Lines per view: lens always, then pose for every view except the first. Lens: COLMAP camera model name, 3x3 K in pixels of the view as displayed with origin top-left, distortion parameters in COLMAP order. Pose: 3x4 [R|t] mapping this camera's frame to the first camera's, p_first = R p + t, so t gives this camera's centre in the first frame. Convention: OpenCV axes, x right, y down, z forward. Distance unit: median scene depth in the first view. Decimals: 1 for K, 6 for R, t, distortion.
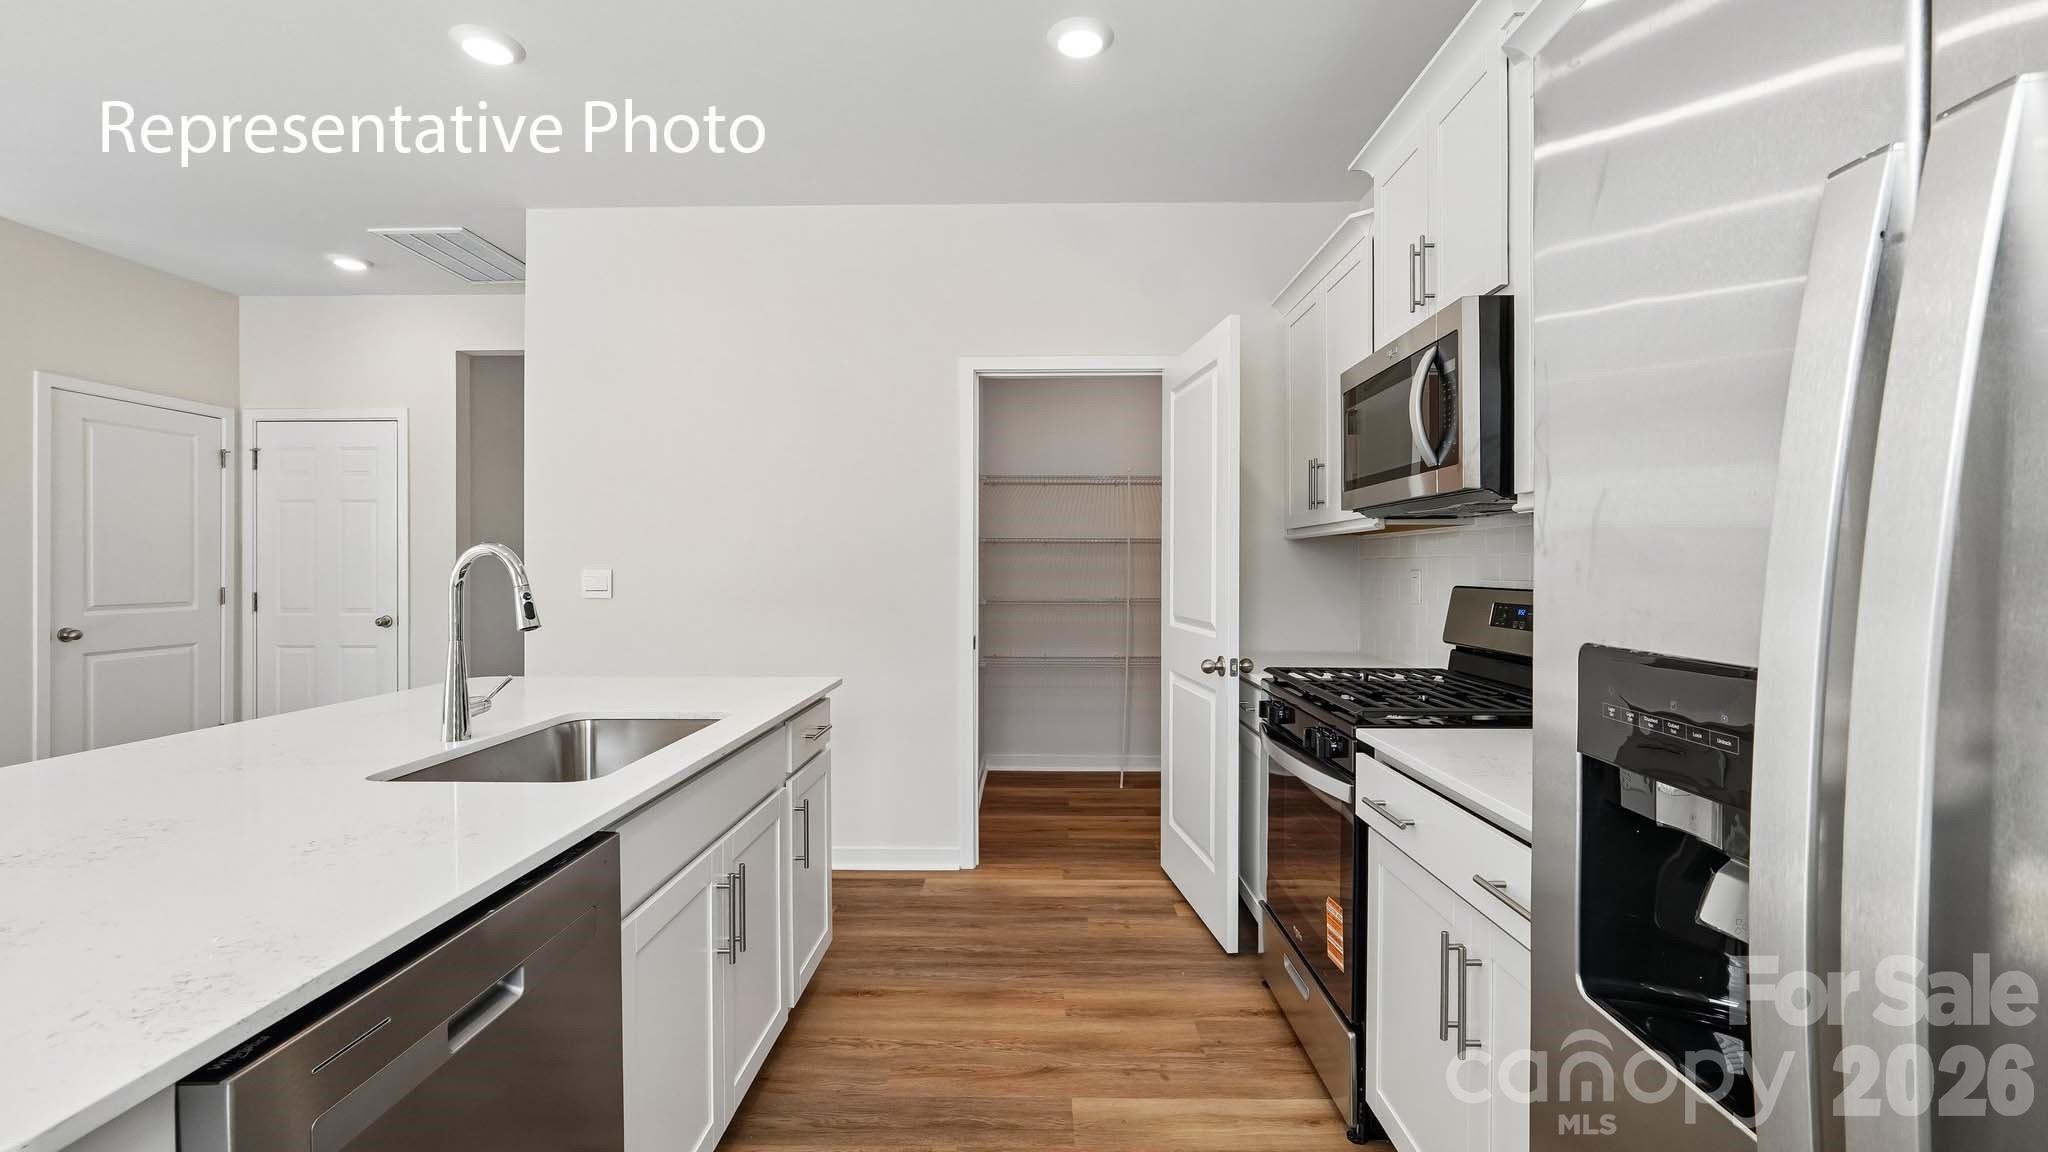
lens RADIAL K [[862.9, 0, 1022.0], [0, 862.9, 568.4], [0, 0, 1]] dist [-0.006651, 0.001637]
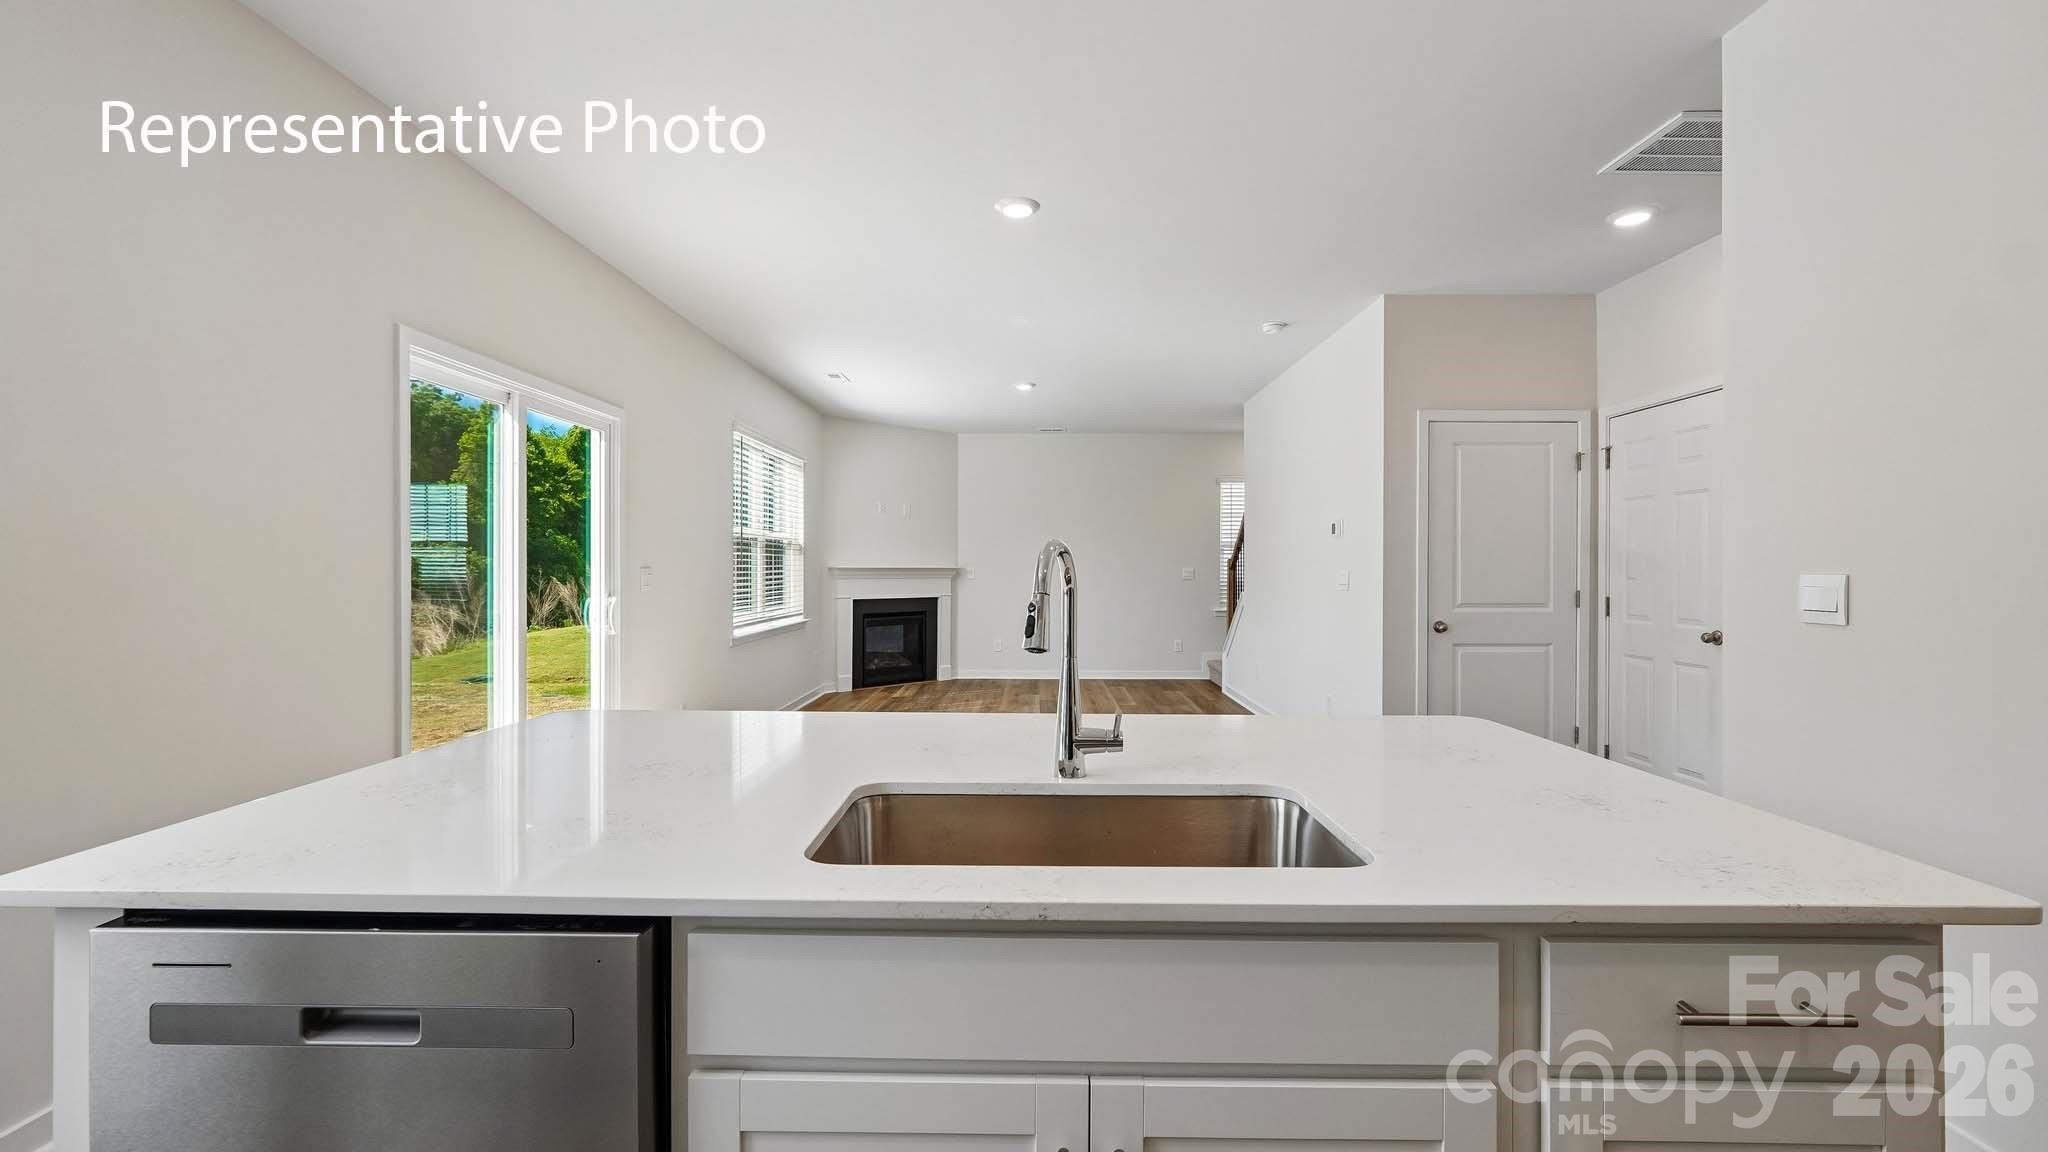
lens RADIAL K [[862.9, 0, 1019.5], [0, 862.9, 576.3], [0, 0, 1]] dist [-0.006651, 0.001637]
pose [[0.005467, 0.008099, -0.999952, 0.074755], [-0.003136, 0.999962, 0.008082, -0.000684], [0.999980, 0.003091, 0.005492, 0.379752]]
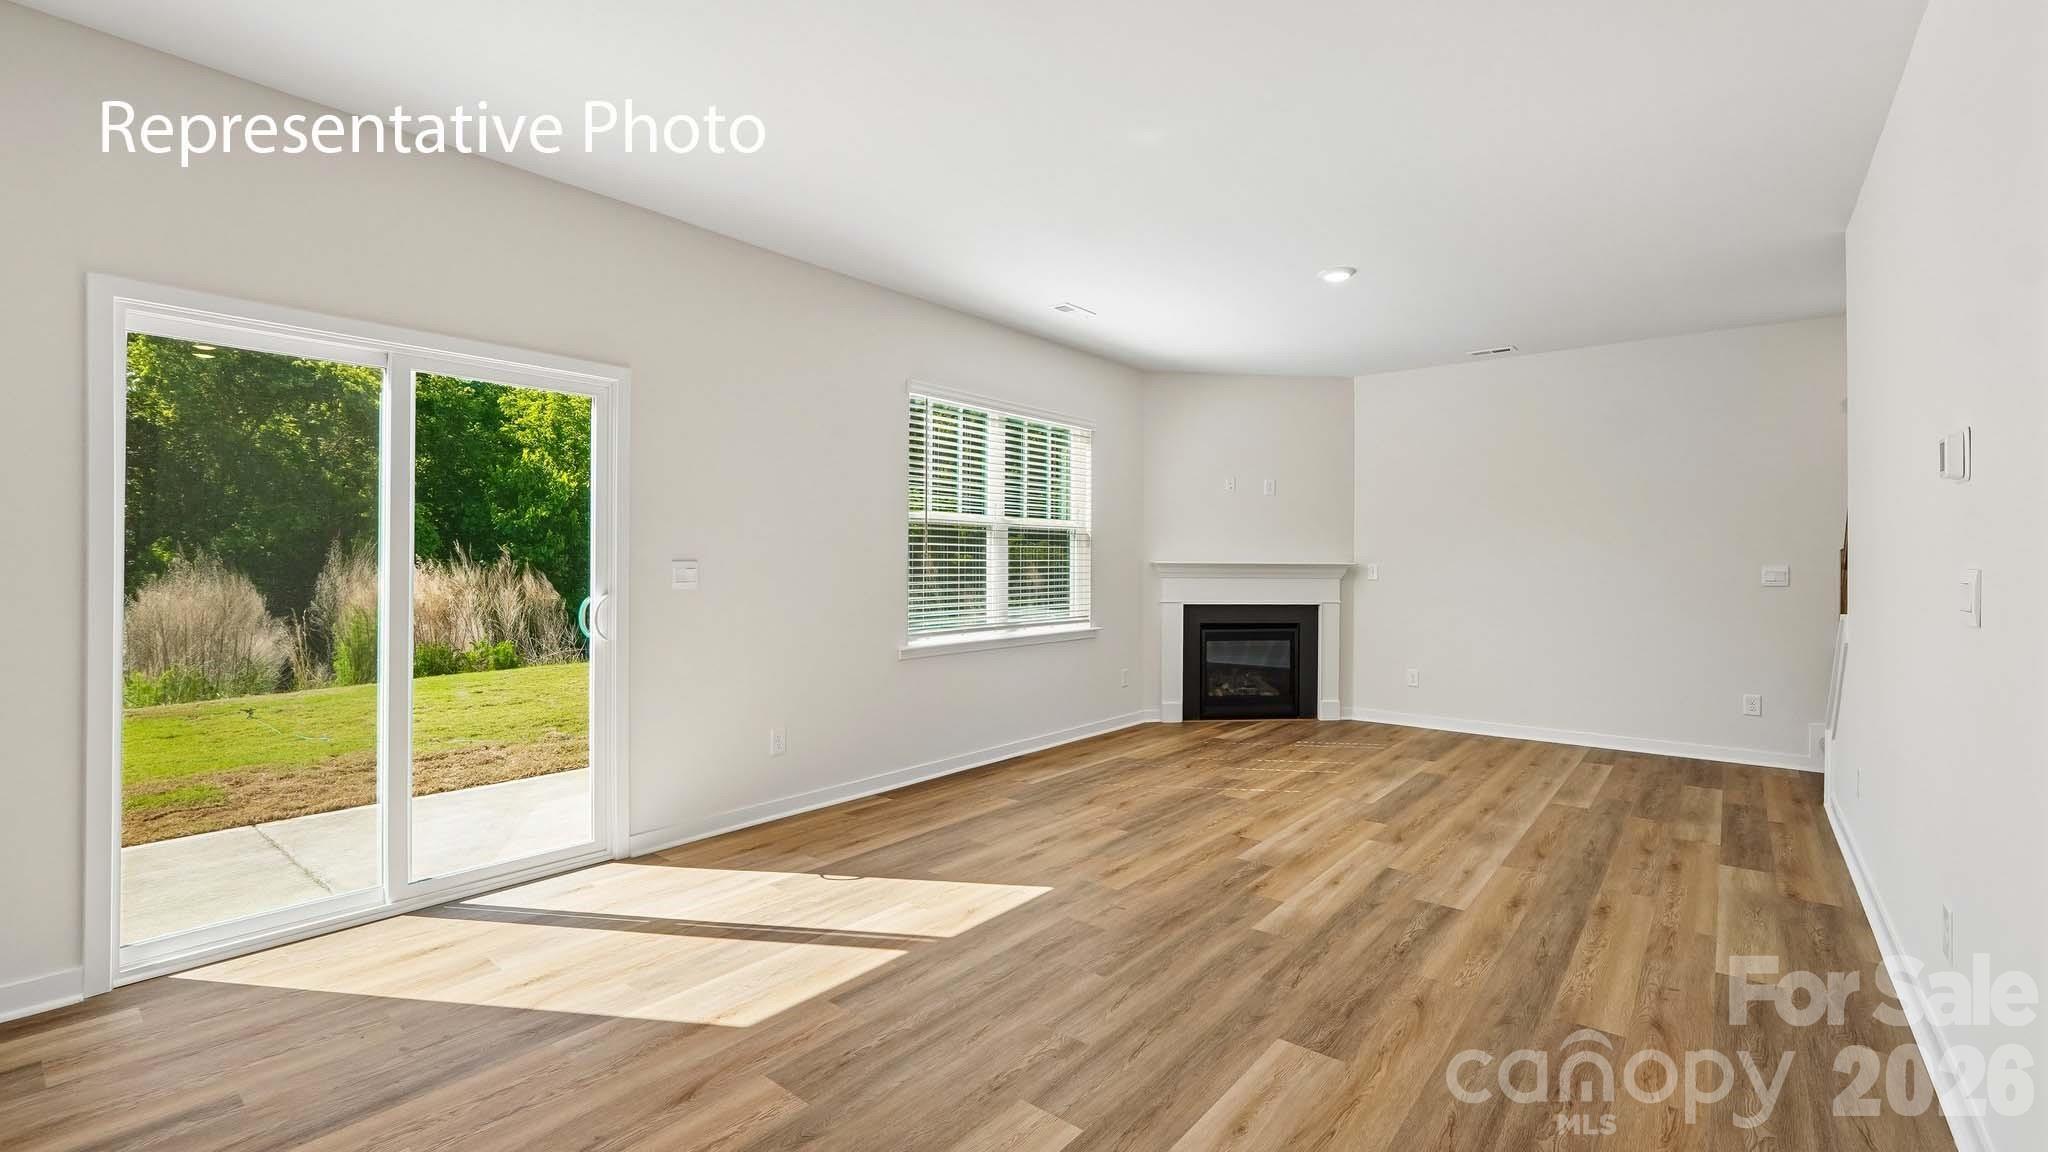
lens RADIAL K [[862.9, 0, 1021.6], [0, 862.9, 562.8], [0, 0, 1]] dist [-0.006651, 0.001637]
pose [[-0.613706, -0.005418, -0.789516, -0.528210], [-0.007284, 0.999973, -0.001201, -0.001032], [0.789501, 0.005014, -0.613729, 0.738336]]
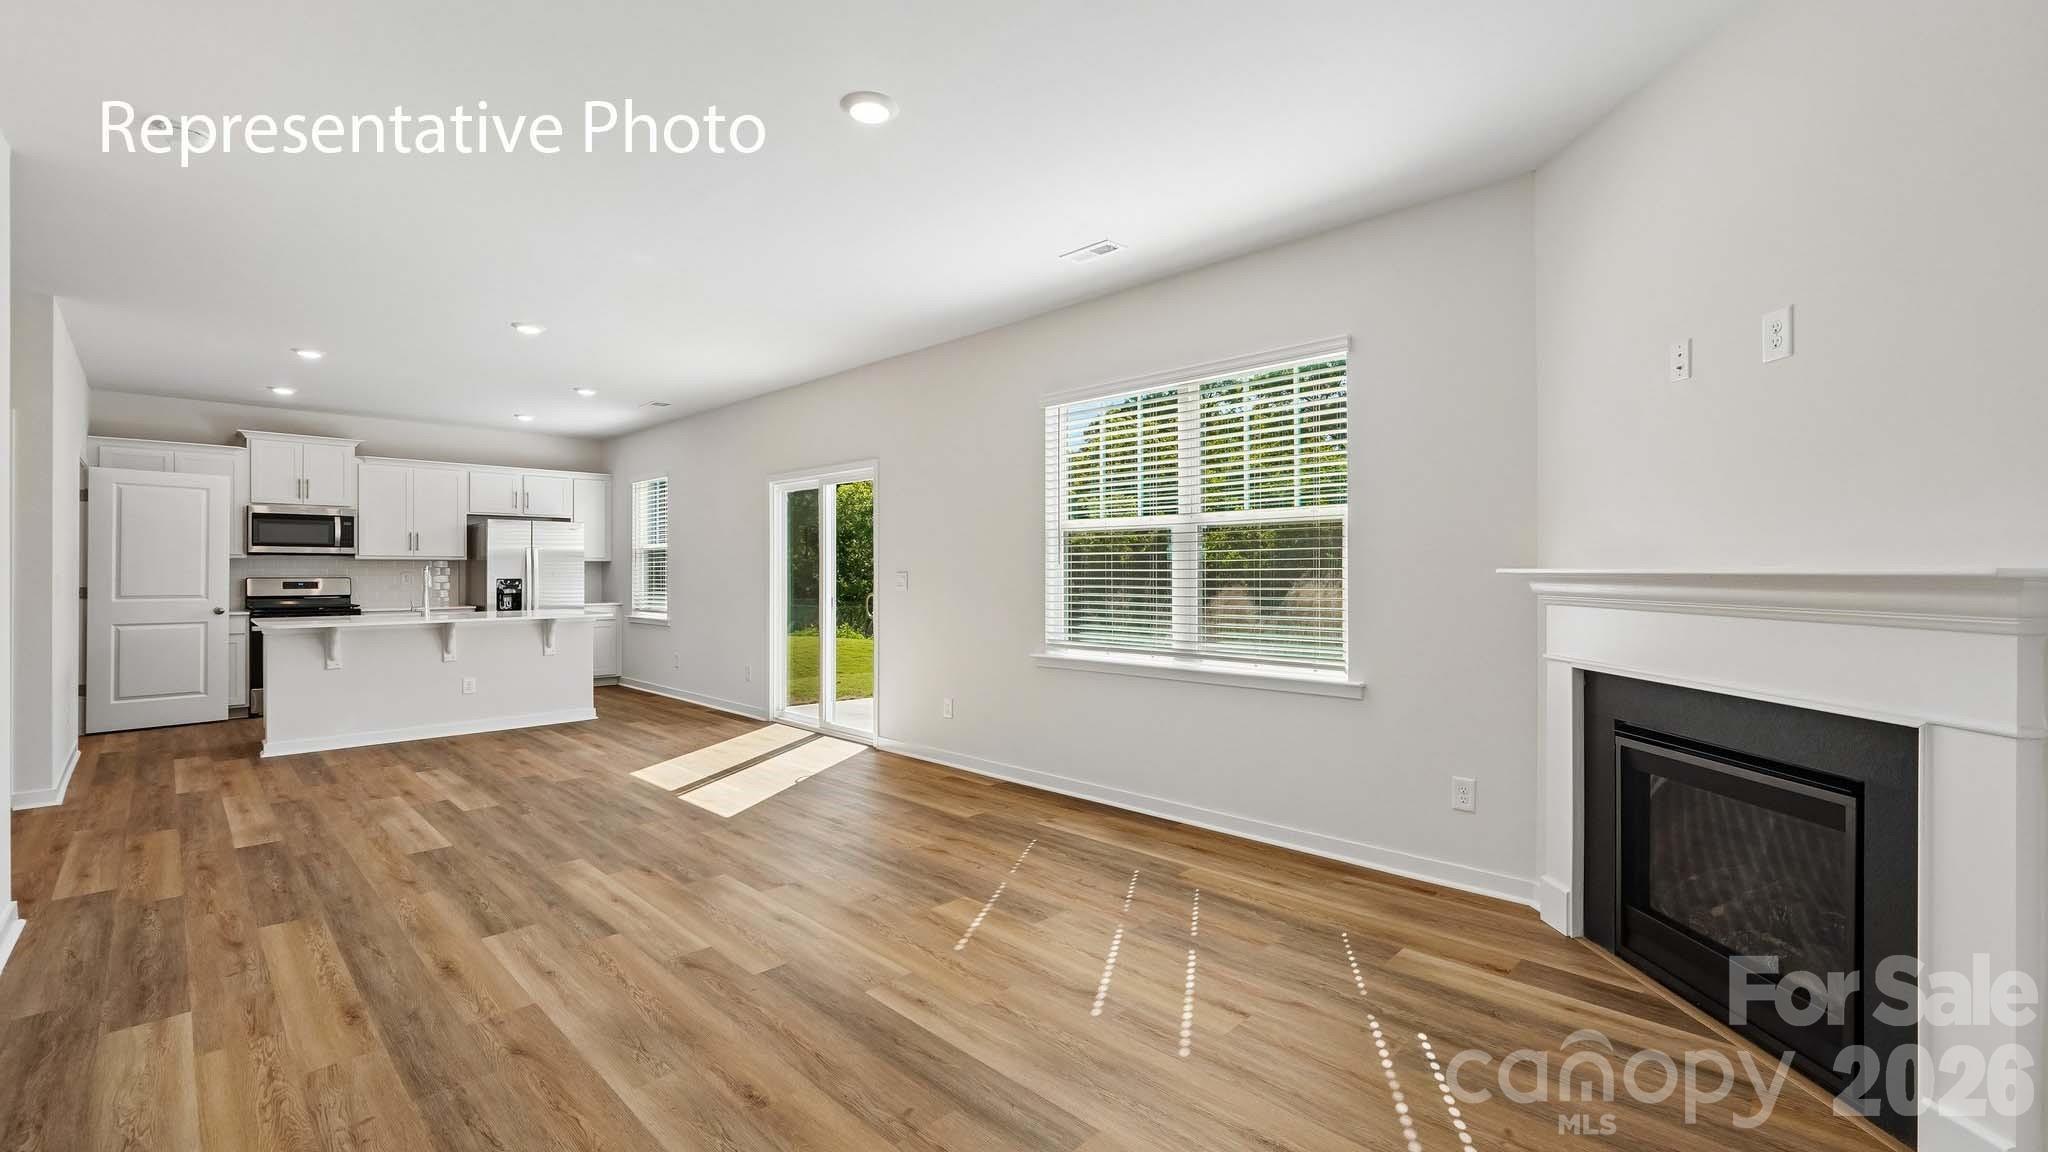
lens RADIAL K [[862.9, 0, 1028.9], [0, 862.9, 569.1], [0, 0, 1]] dist [-0.006651, 0.001637]
pose [[-0.730725, -0.000137, 0.682672, -2.126650], [-0.001972, 0.999996, -0.001910, -0.004701], [-0.682669, -0.002742, -0.730723, 0.792193]]
